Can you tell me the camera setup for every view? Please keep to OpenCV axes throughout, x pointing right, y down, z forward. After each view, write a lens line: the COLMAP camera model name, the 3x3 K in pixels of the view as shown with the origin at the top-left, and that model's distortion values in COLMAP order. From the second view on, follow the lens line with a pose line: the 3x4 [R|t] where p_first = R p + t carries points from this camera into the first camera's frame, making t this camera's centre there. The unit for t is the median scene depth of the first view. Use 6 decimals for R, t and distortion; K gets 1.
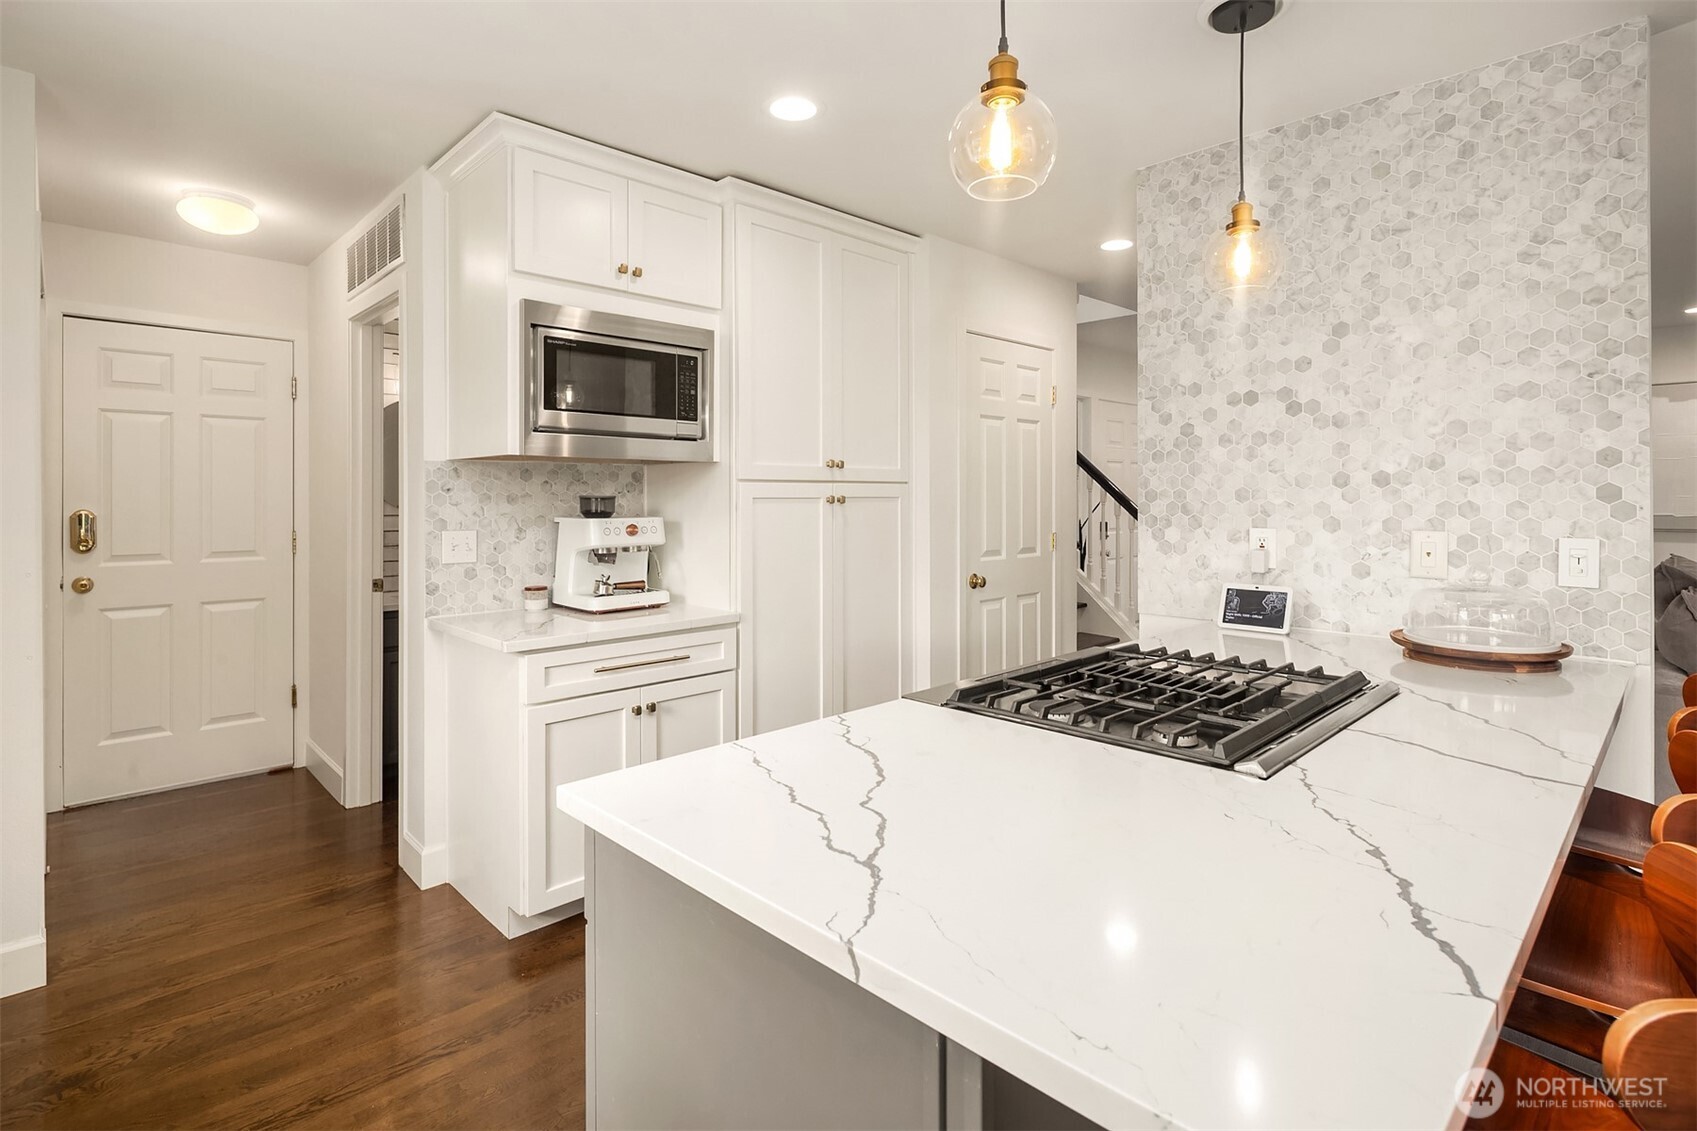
lens RADIAL K [[830.5, 0, 850.3], [0, 830.5, 497.7], [0, 0, 1]] dist [-0.000567, -0.000349]
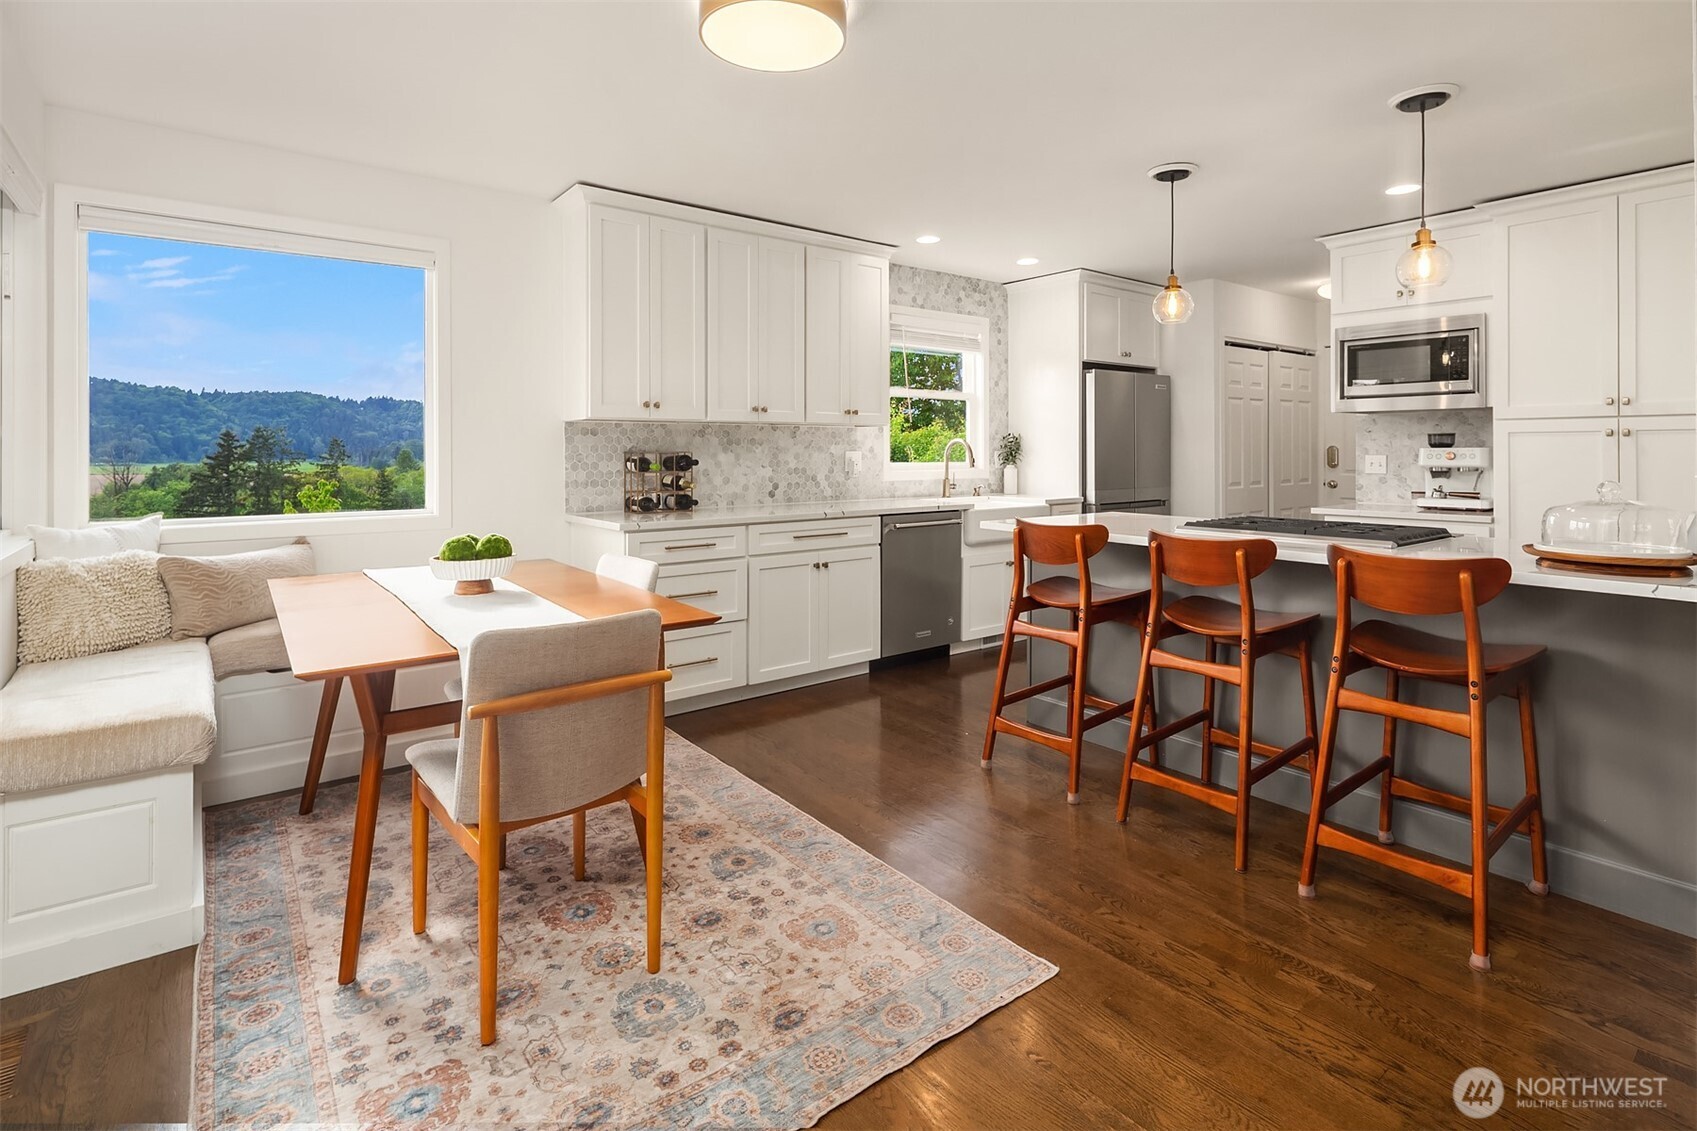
lens RADIAL K [[824.9, 0, 846.1], [0, 824.9, 445.3], [0, 0, 1]] dist [0.004116, 0.000264]
pose [[-0.103014, -0.004890, -0.994668, 1.810913], [0.002125, 0.999985, -0.005136, 0.035033], [0.994678, -0.002643, -0.103002, 0.105749]]
